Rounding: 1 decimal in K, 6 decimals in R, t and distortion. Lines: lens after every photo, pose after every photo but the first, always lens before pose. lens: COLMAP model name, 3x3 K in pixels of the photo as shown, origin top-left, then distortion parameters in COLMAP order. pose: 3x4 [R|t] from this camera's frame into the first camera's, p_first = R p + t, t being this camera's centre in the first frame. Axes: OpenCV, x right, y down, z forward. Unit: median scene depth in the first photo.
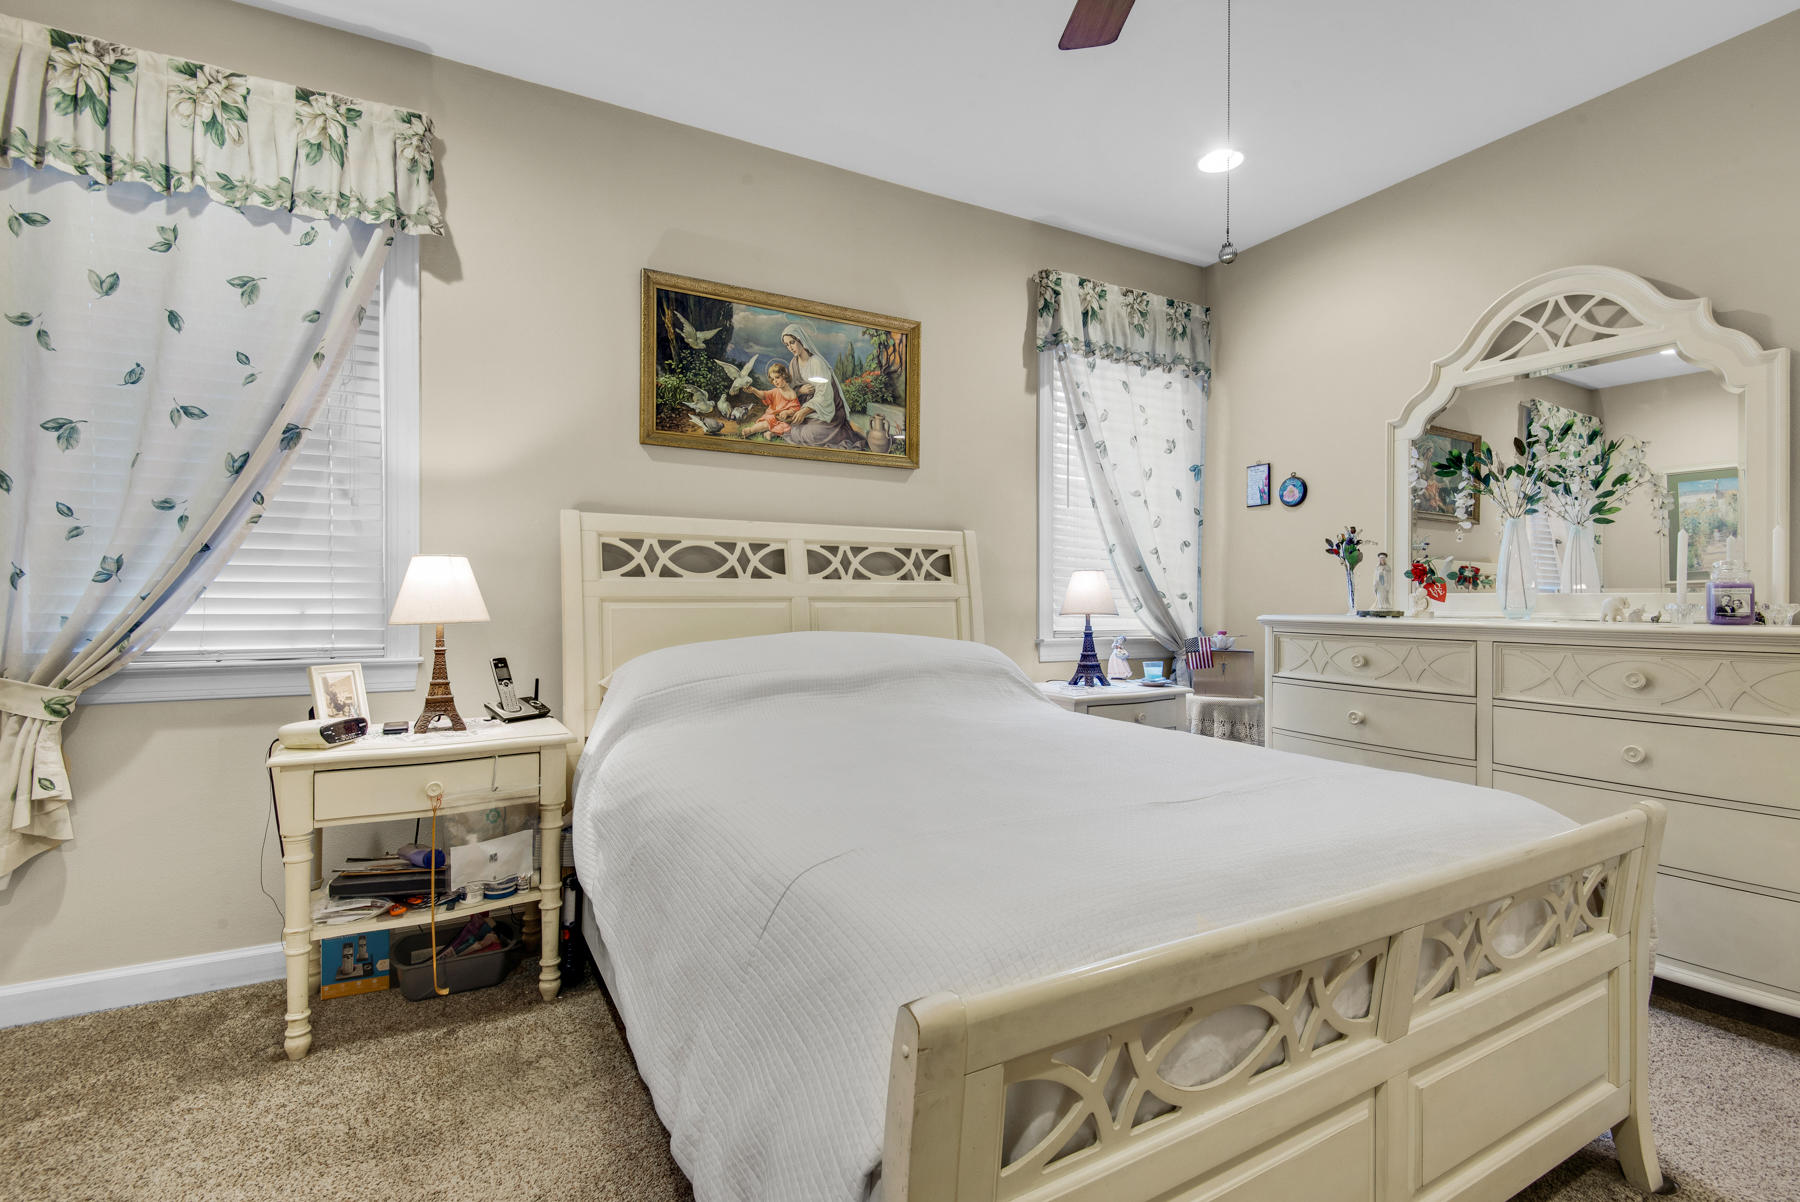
lens RADIAL K [[893.7, 0, 978.3], [0, 893.7, 579.1], [0, 0, 1]] dist [0.069214, -0.043943]
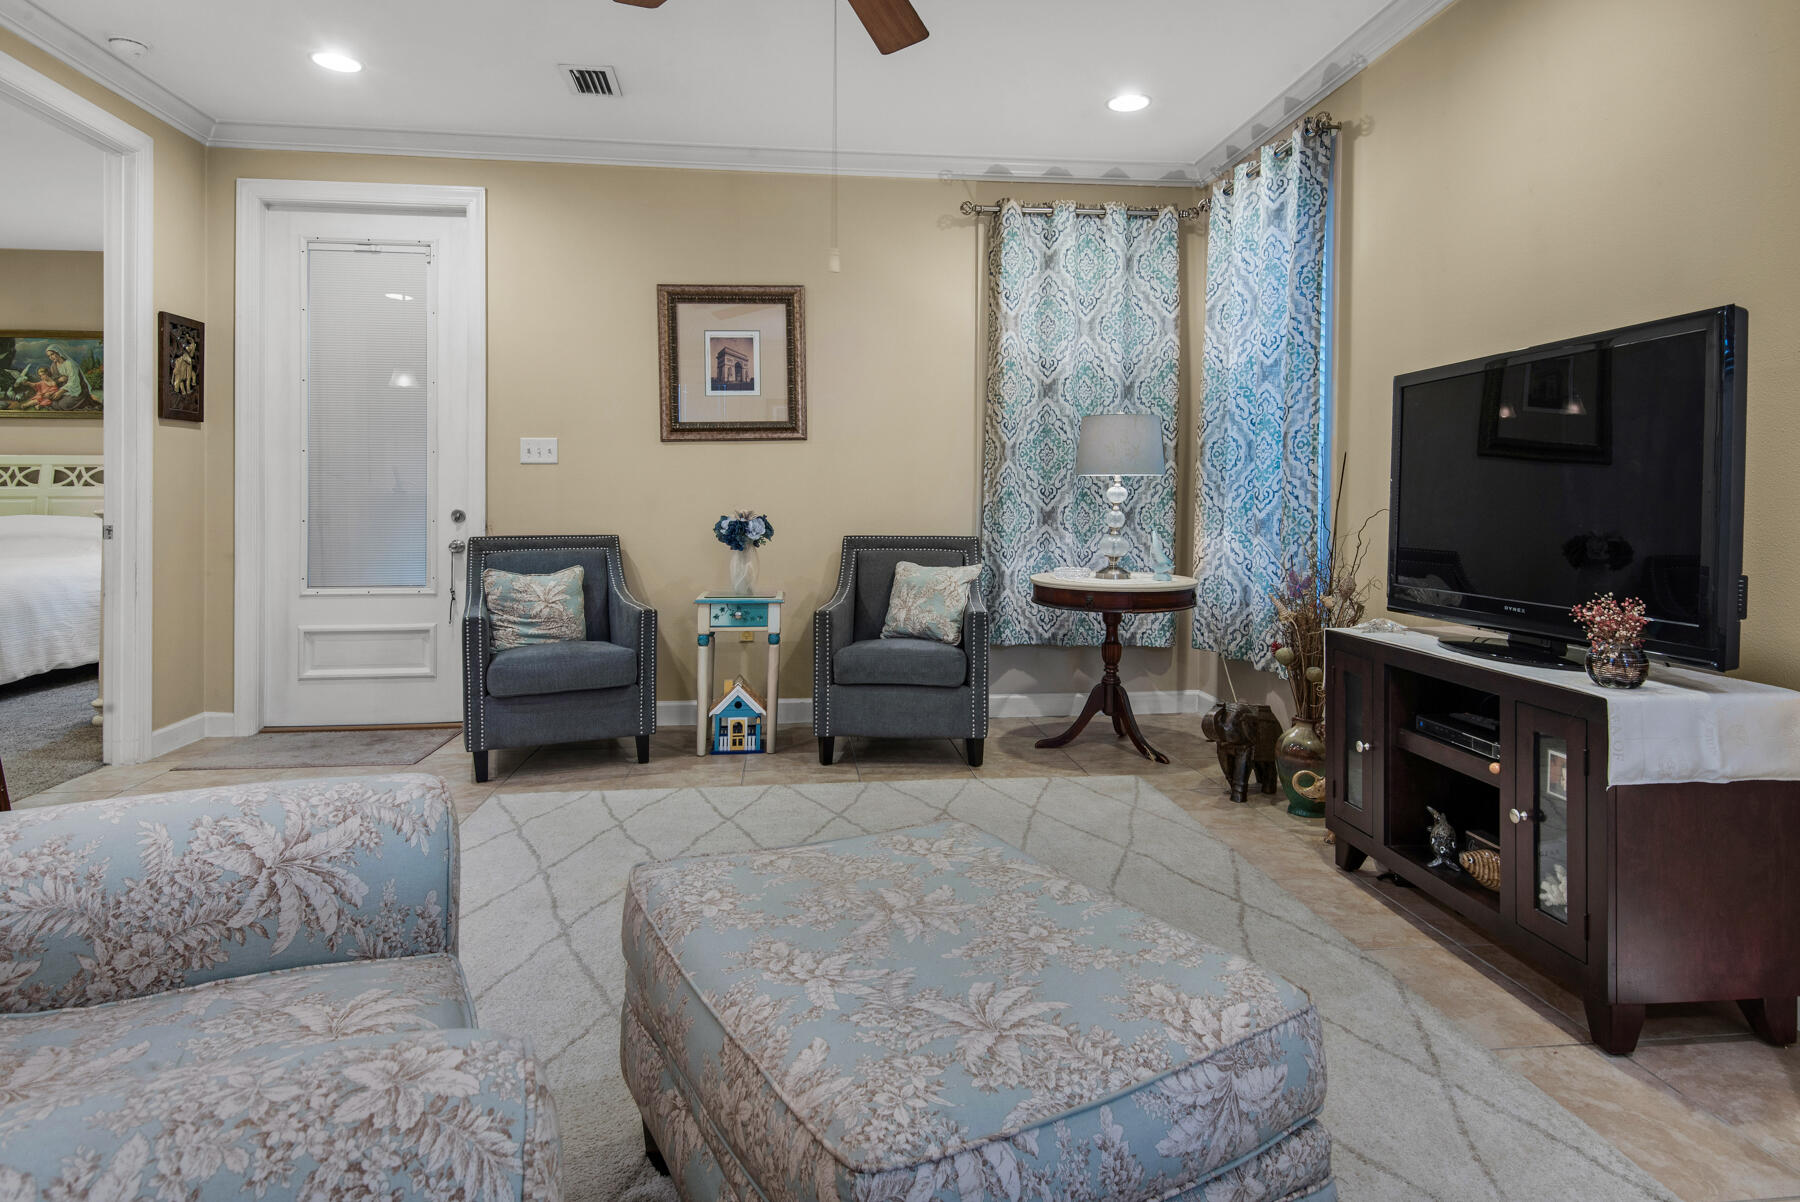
lens RADIAL K [[1022.3, 0, 903.7], [0, 1022.3, 503.6], [0, 0, 1]] dist [0.051366, -0.029165]
pose [[0.907314, -0.000730, -0.420452, 2.232943], [0.009304, 0.999788, 0.018342, 0.012454], [0.420350, -0.020553, 0.907129, -0.182216]]
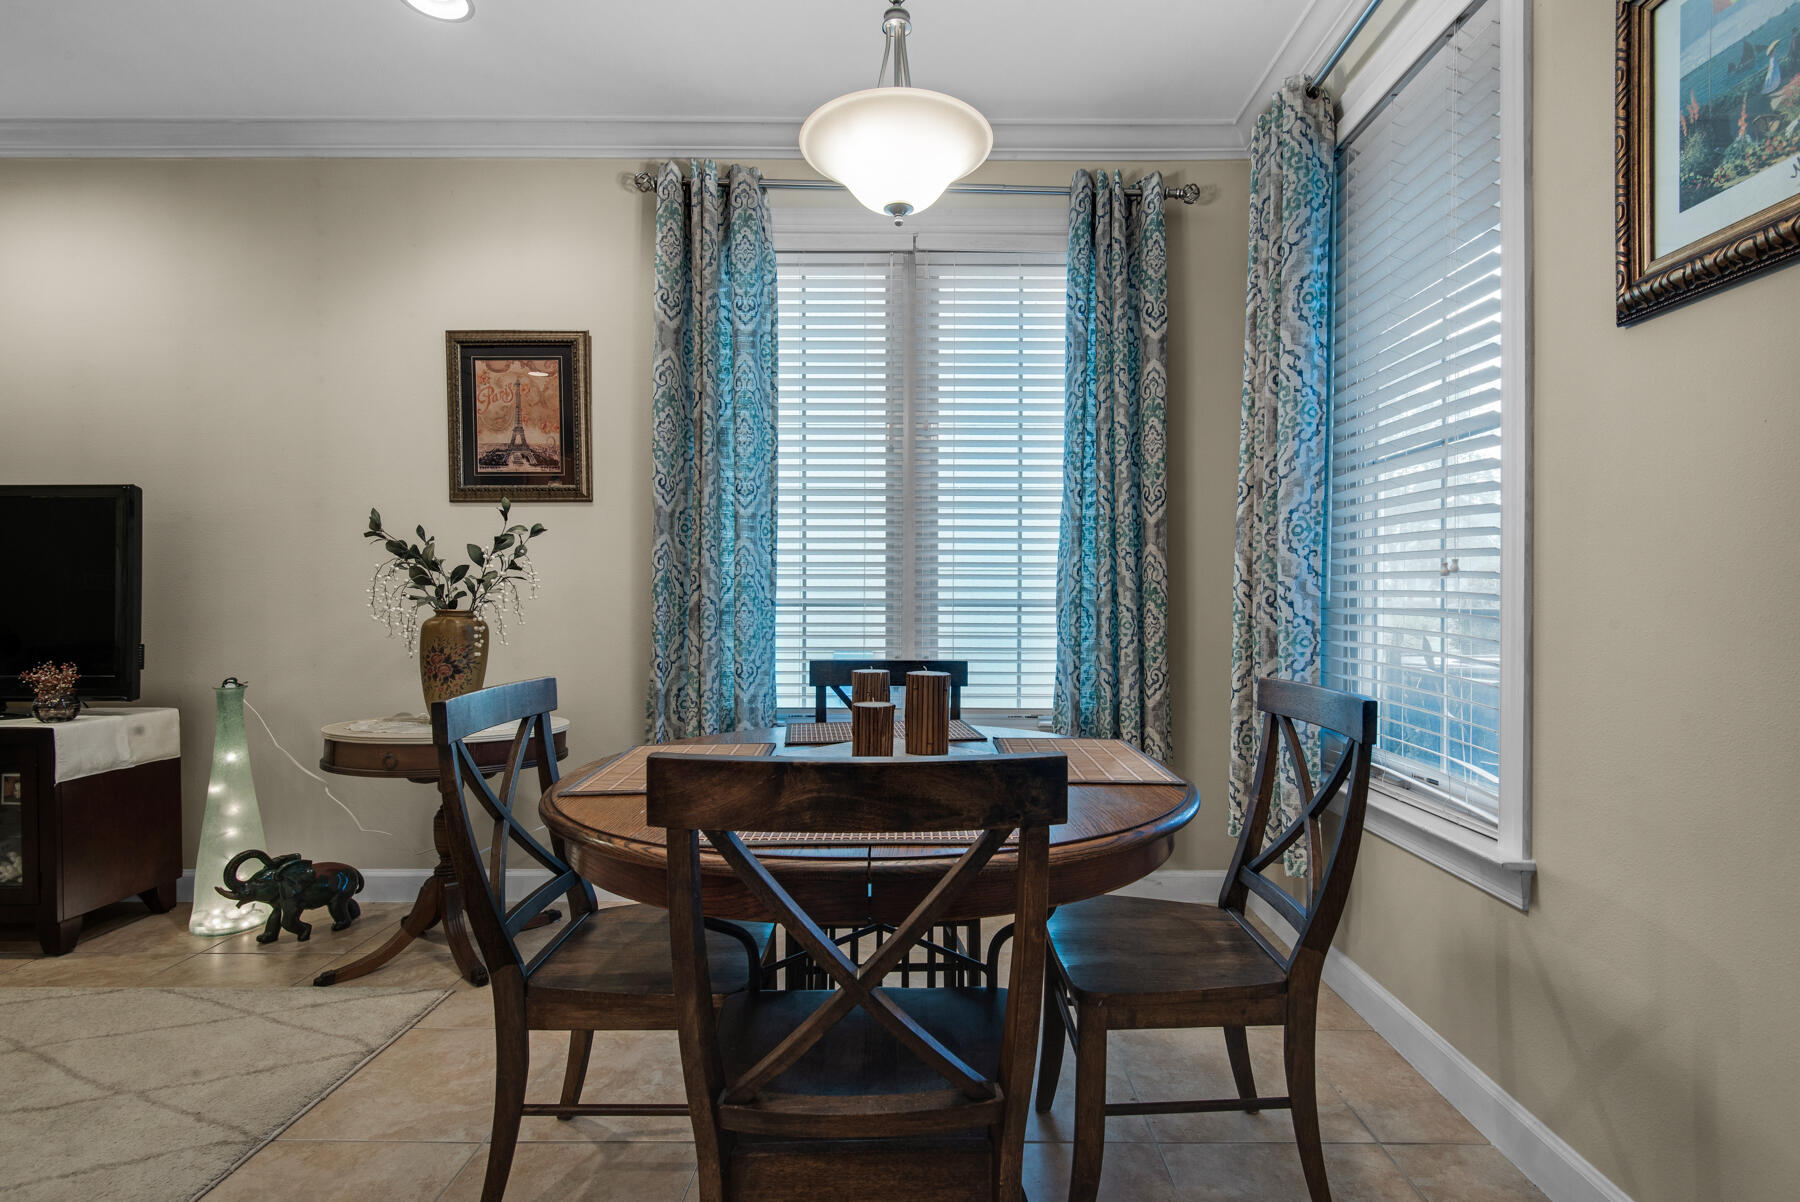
lens RADIAL K [[834.4, 0, 934.2], [0, 834.4, 607.1], [0, 0, 1]] dist [0.027586, -0.016433]
pose [[0.519267, -0.013110, 0.854511, 2.109872], [-0.016347, 0.999547, 0.025269, -0.000983], [-0.854456, -0.027090, 0.518818, -0.544658]]
